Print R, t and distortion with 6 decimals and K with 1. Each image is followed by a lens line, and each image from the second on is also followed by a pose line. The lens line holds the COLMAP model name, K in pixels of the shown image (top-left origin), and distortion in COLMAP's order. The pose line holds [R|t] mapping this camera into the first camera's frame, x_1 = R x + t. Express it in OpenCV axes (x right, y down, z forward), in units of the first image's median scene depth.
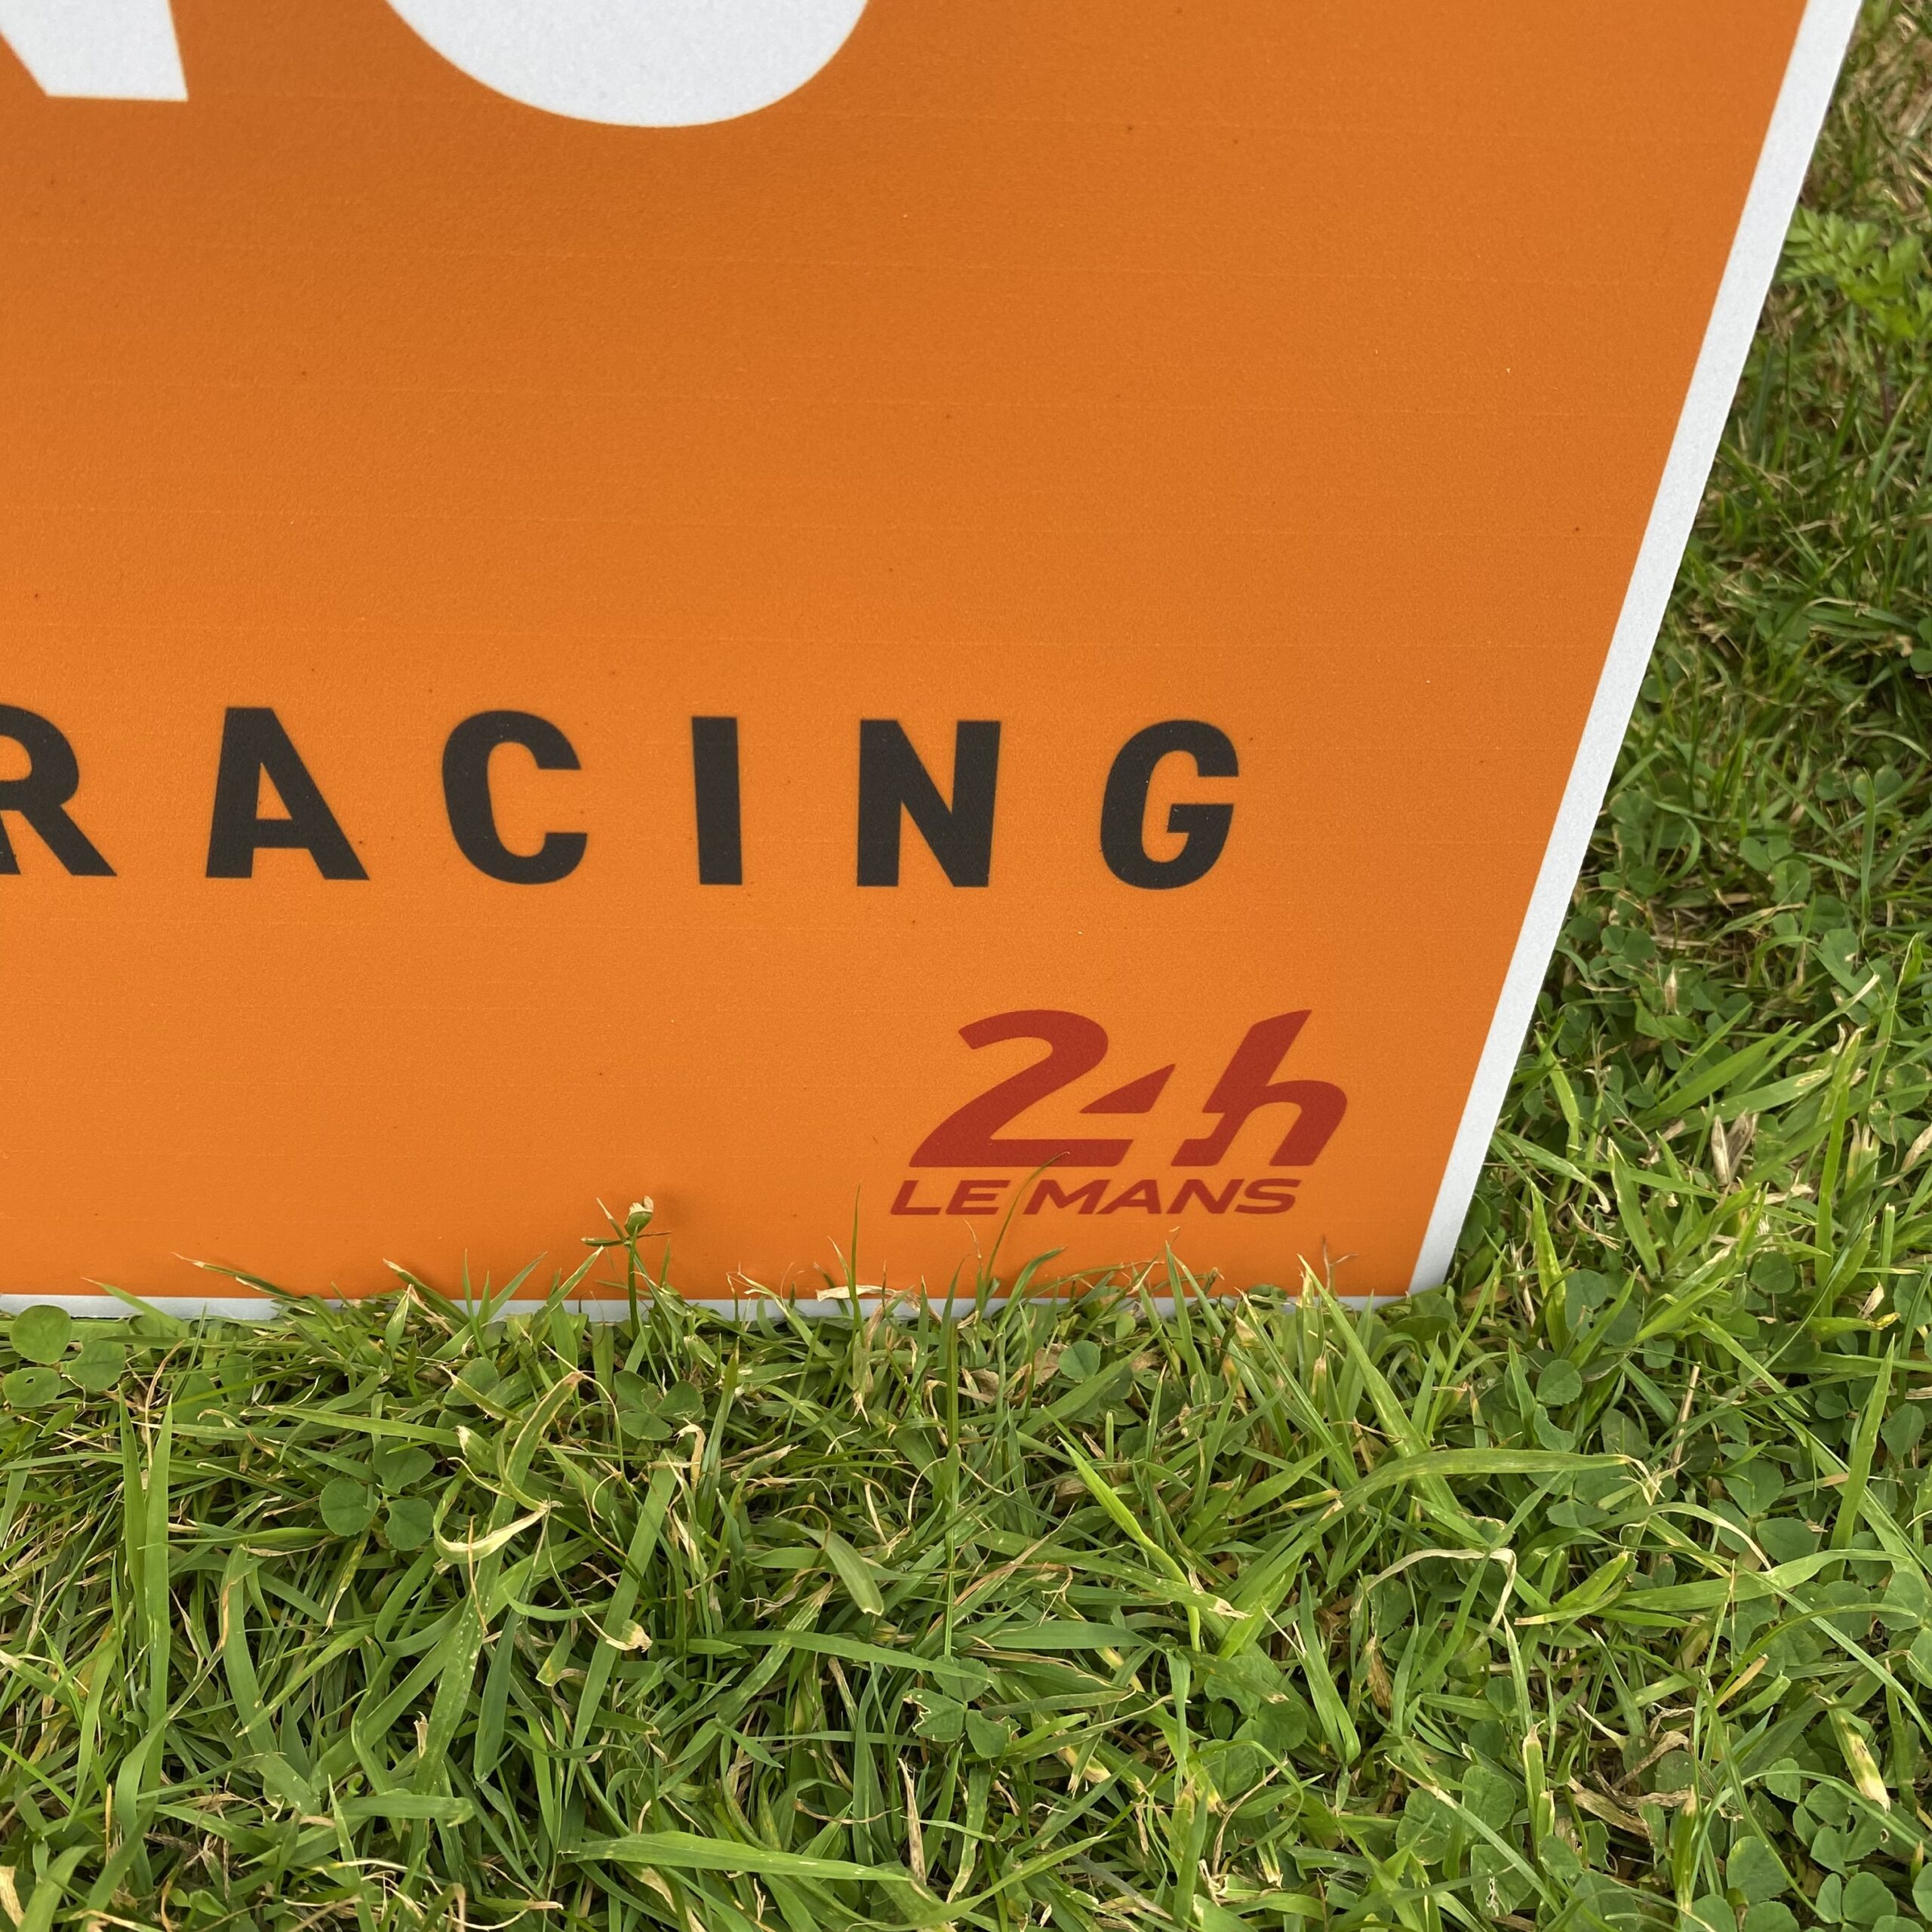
lens RADIAL K [[1950.9, 0, 970.3], [0, 1950.9, 943.5], [0, 0, 1]] dist [0.039342, -0.078575]
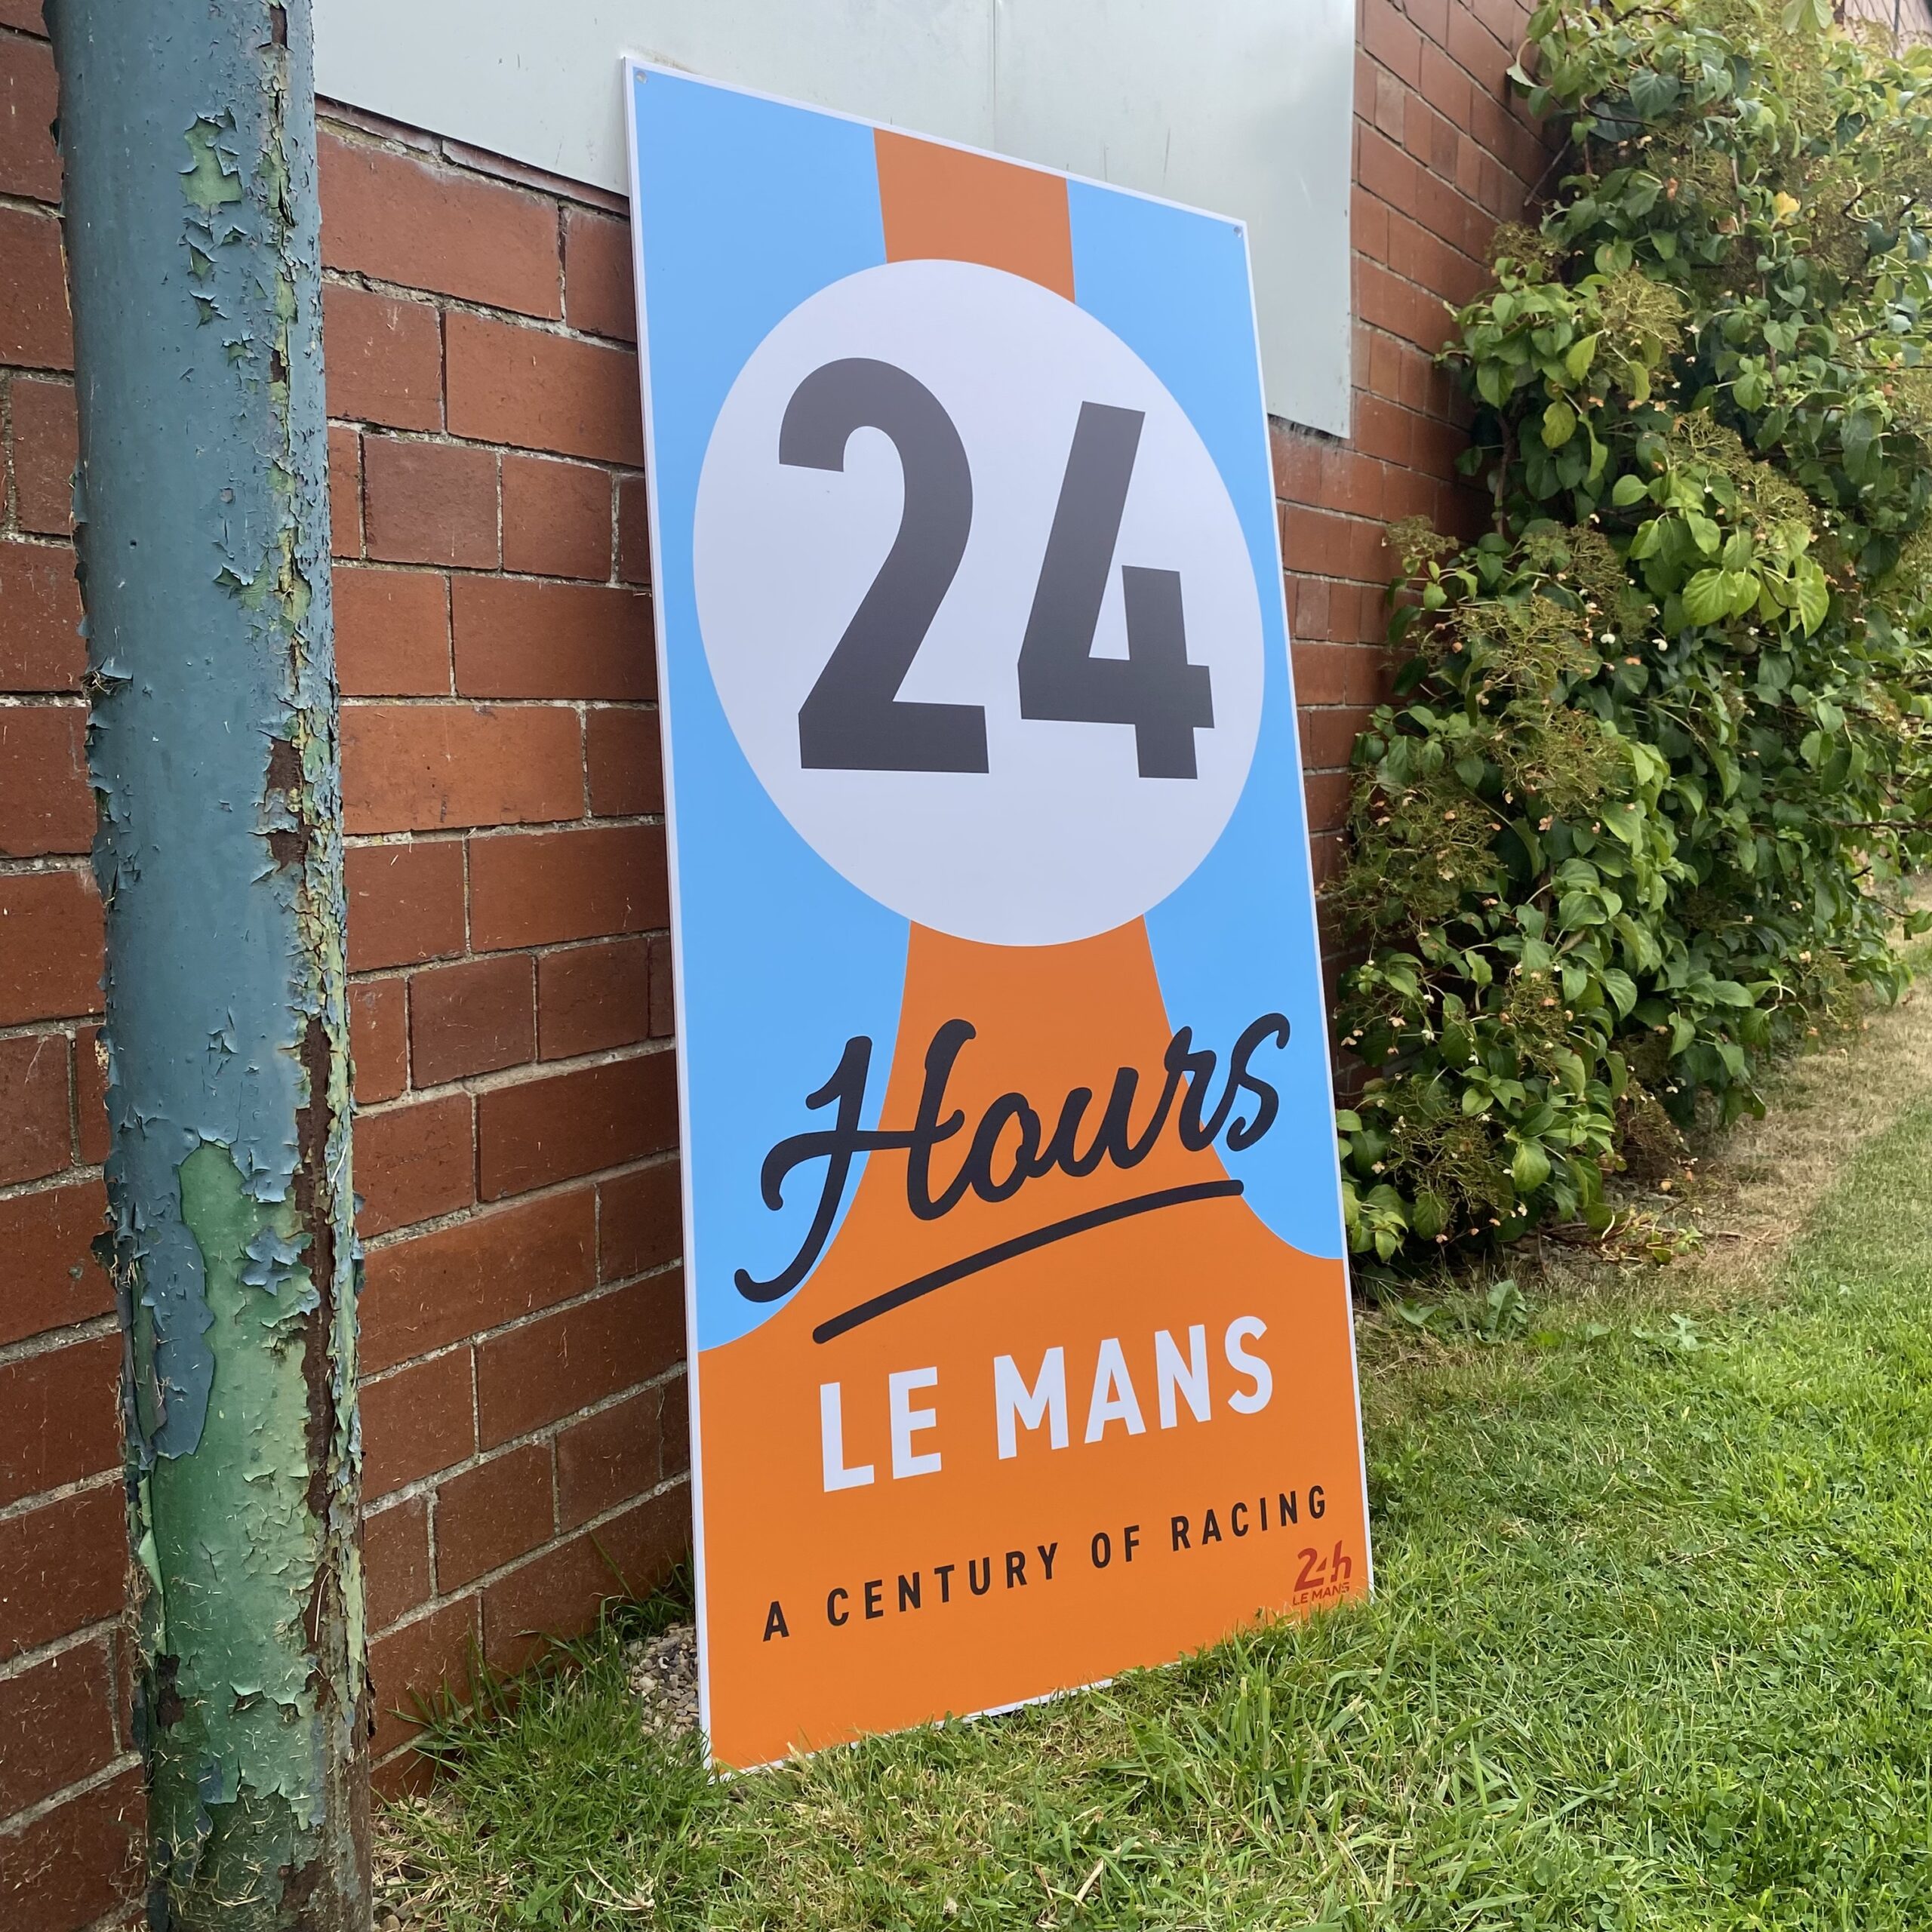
lens RADIAL K [[1950.9, 0, 970.3], [0, 1950.9, 943.5], [0, 0, 1]] dist [0.039342, -0.078575]
pose [[0.873777, -0.084856, 0.478867, -3.539761], [0.396857, 0.693555, -0.601237, 1.923652], [-0.281103, 0.715388, 0.639688, -3.825359]]
